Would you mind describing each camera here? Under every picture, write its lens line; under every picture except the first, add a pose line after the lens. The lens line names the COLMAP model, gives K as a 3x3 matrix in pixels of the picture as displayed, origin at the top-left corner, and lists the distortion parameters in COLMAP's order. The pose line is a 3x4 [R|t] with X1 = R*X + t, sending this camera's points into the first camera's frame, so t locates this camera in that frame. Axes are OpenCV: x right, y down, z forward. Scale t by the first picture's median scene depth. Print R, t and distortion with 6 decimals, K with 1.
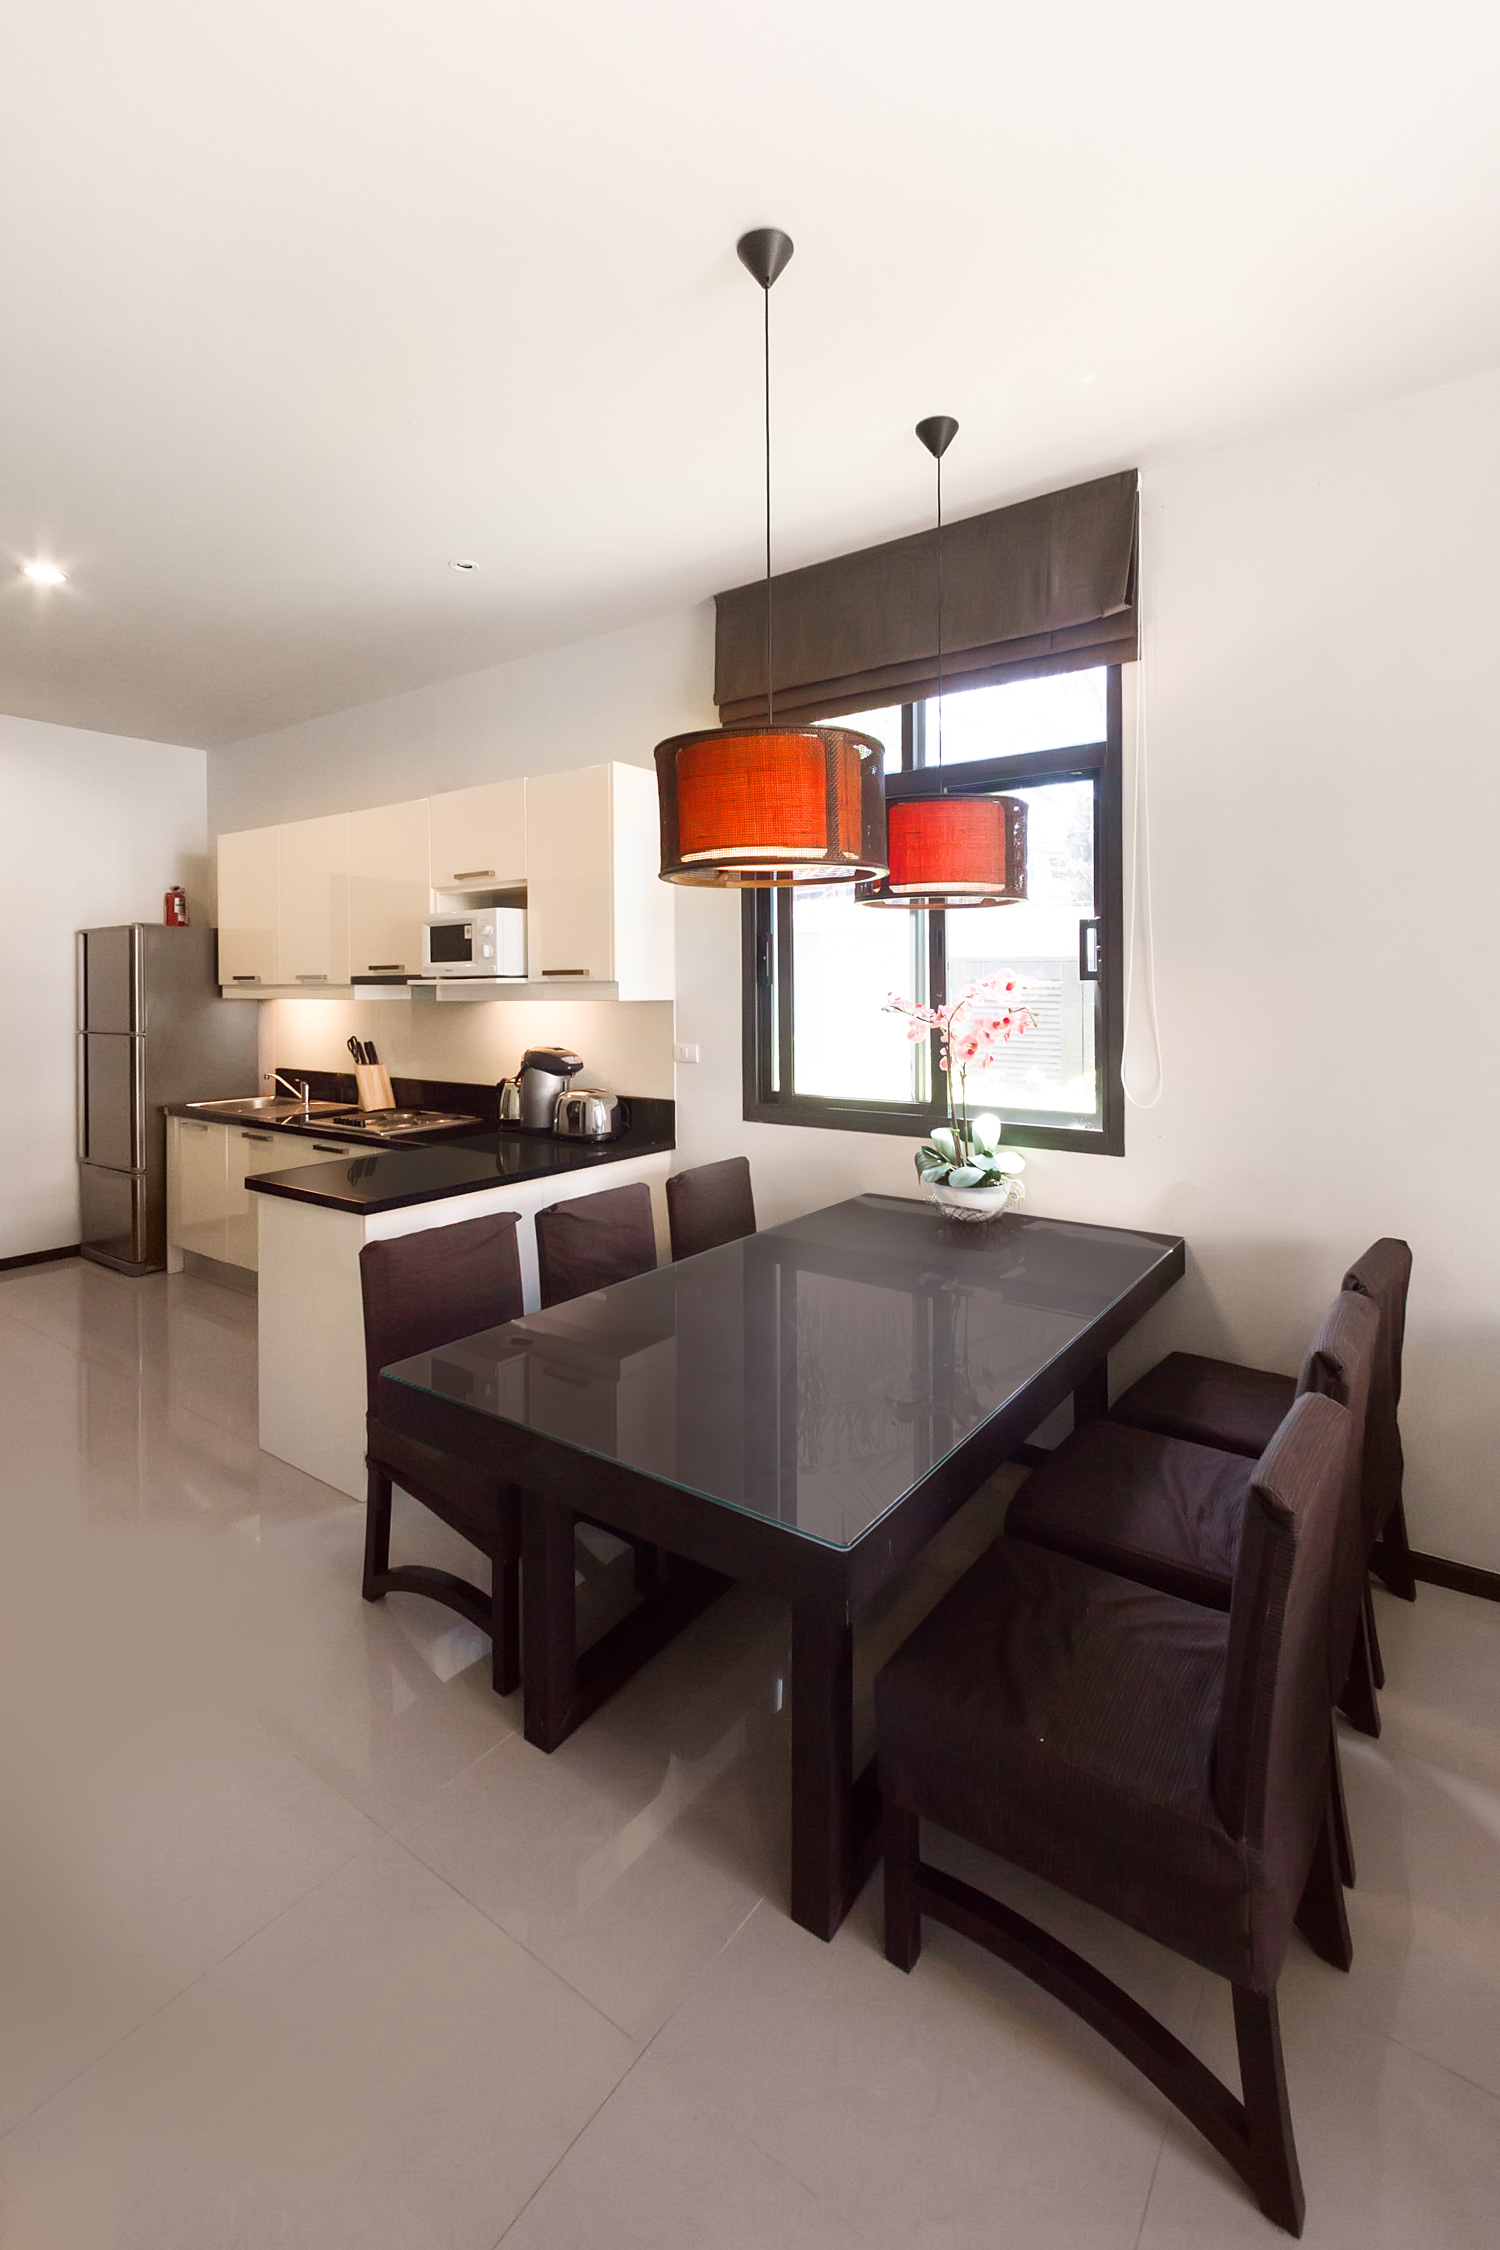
lens RADIAL K [[1021.3, 0, 755.2], [0, 1021.3, 984.8], [0, 0, 1]] dist [-0.016531, -0.000901]
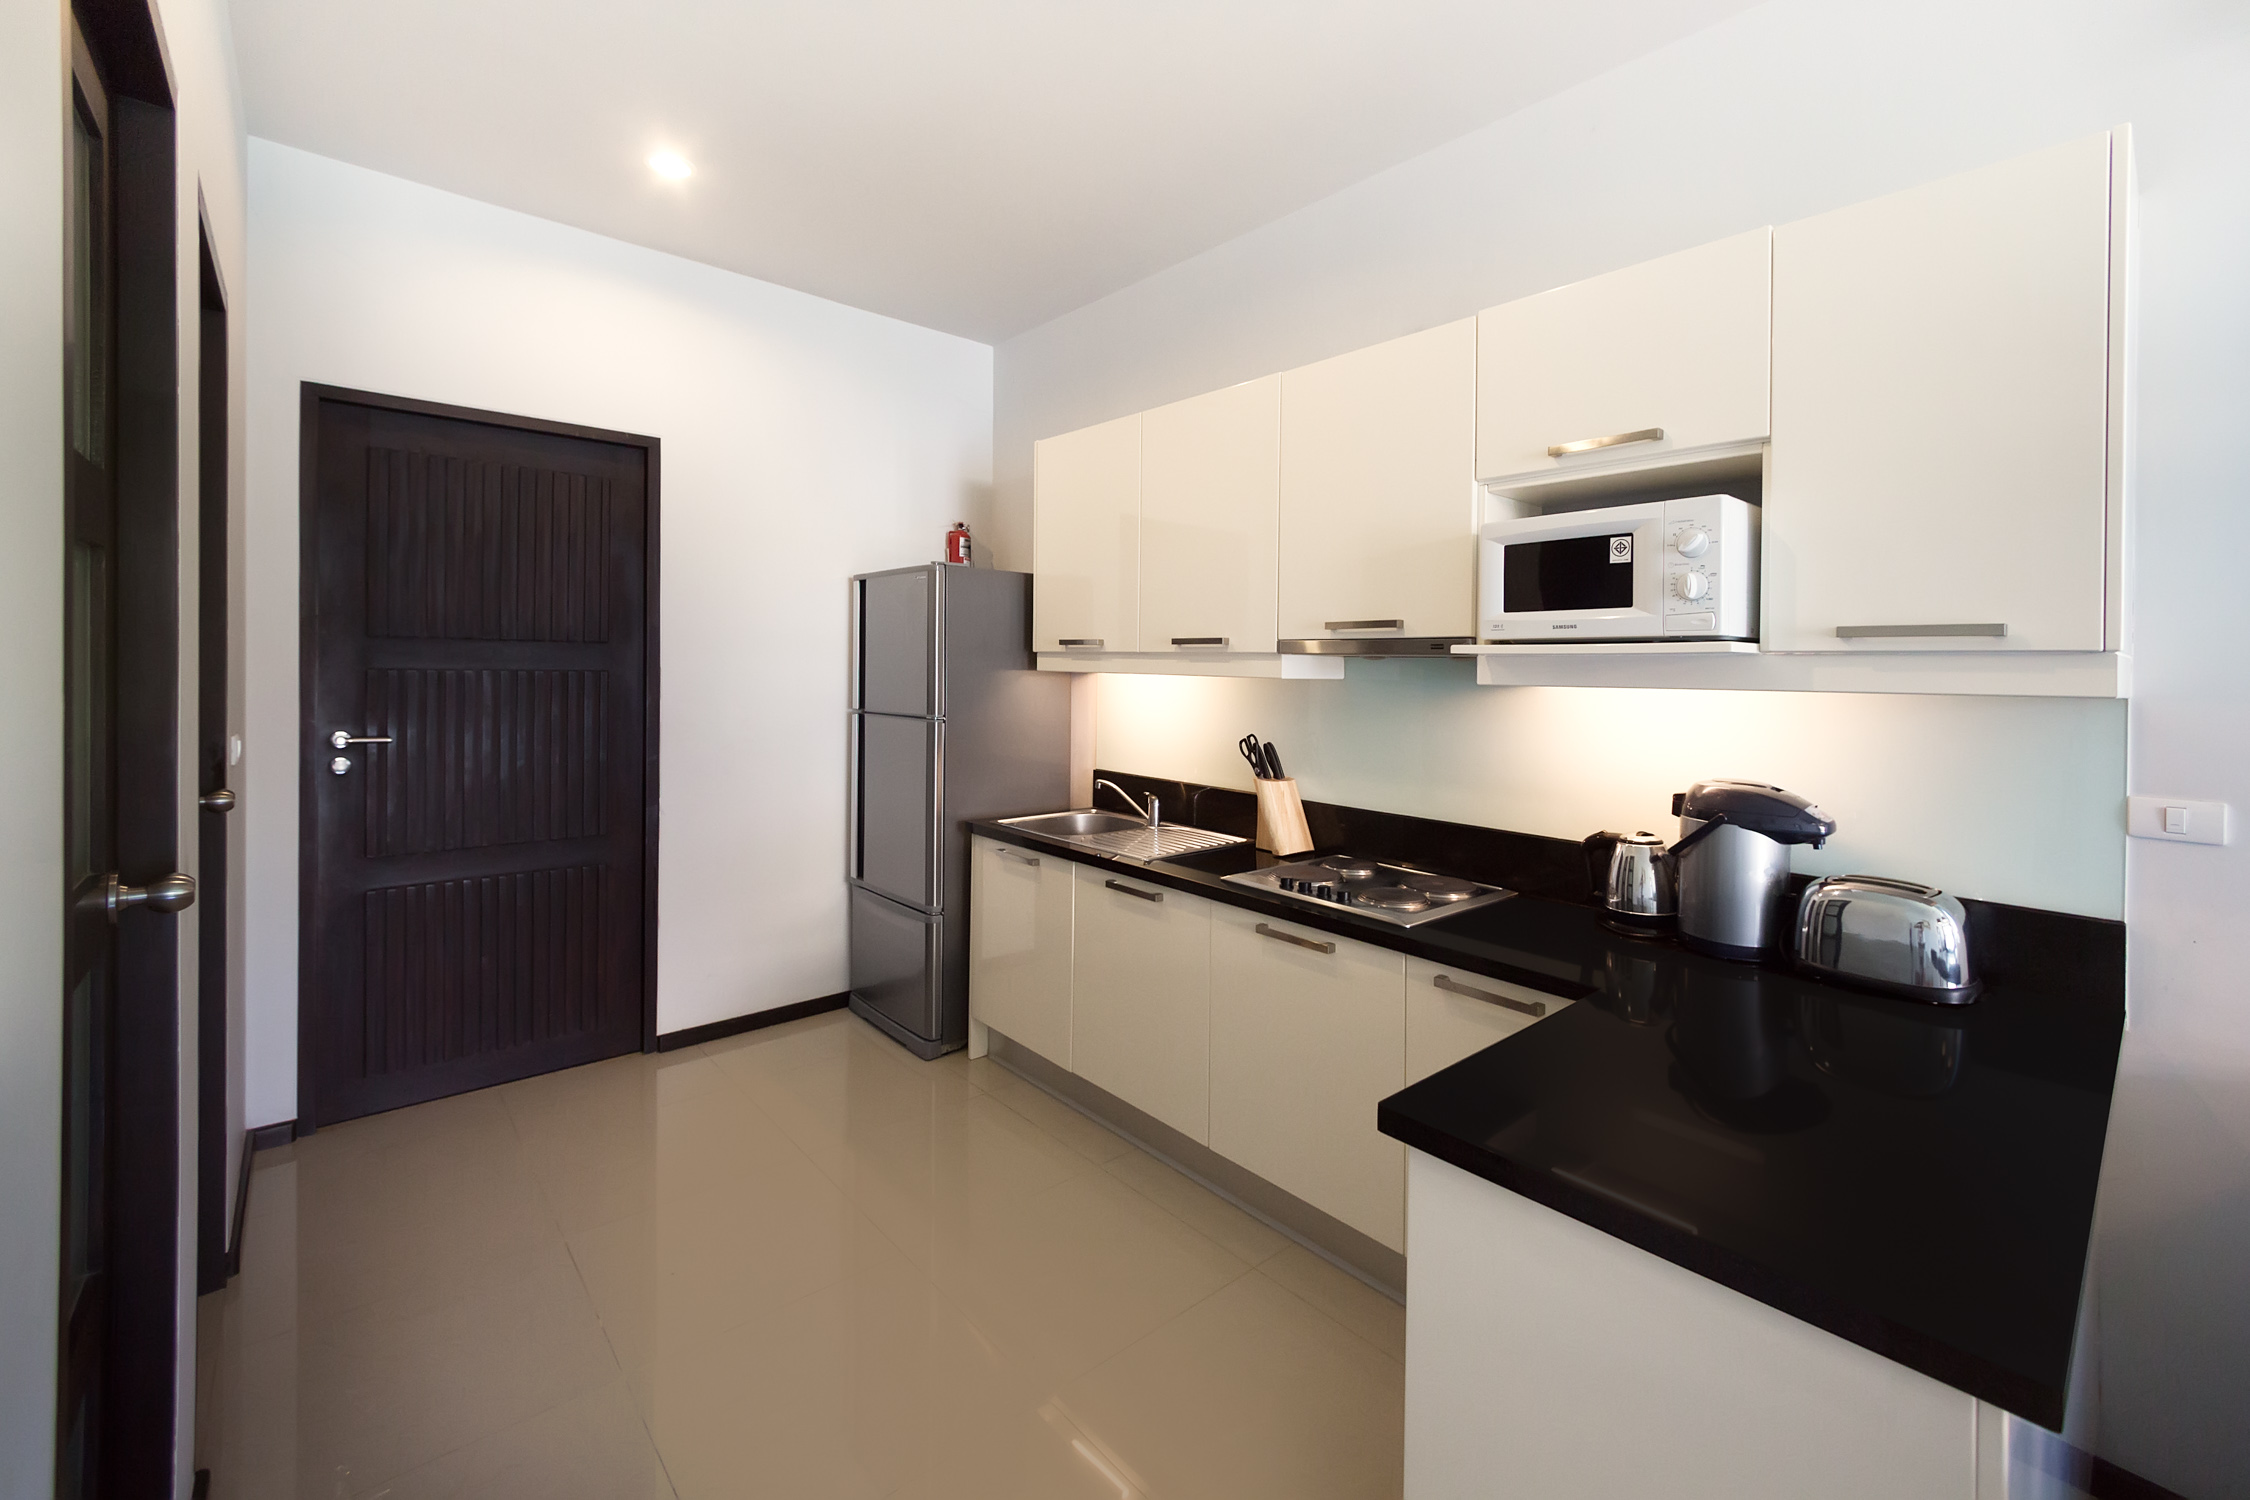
lens RADIAL K [[1021.3, 0, 1092.5], [0, 1021.3, 673.3], [0, 0, 1]] dist [-0.016531, -0.000901]
pose [[0.958723, 0.023591, -0.283361, -0.302287], [-0.021584, 0.999715, 0.010205, 0.007582], [0.283521, -0.003668, 0.958959, 0.346274]]
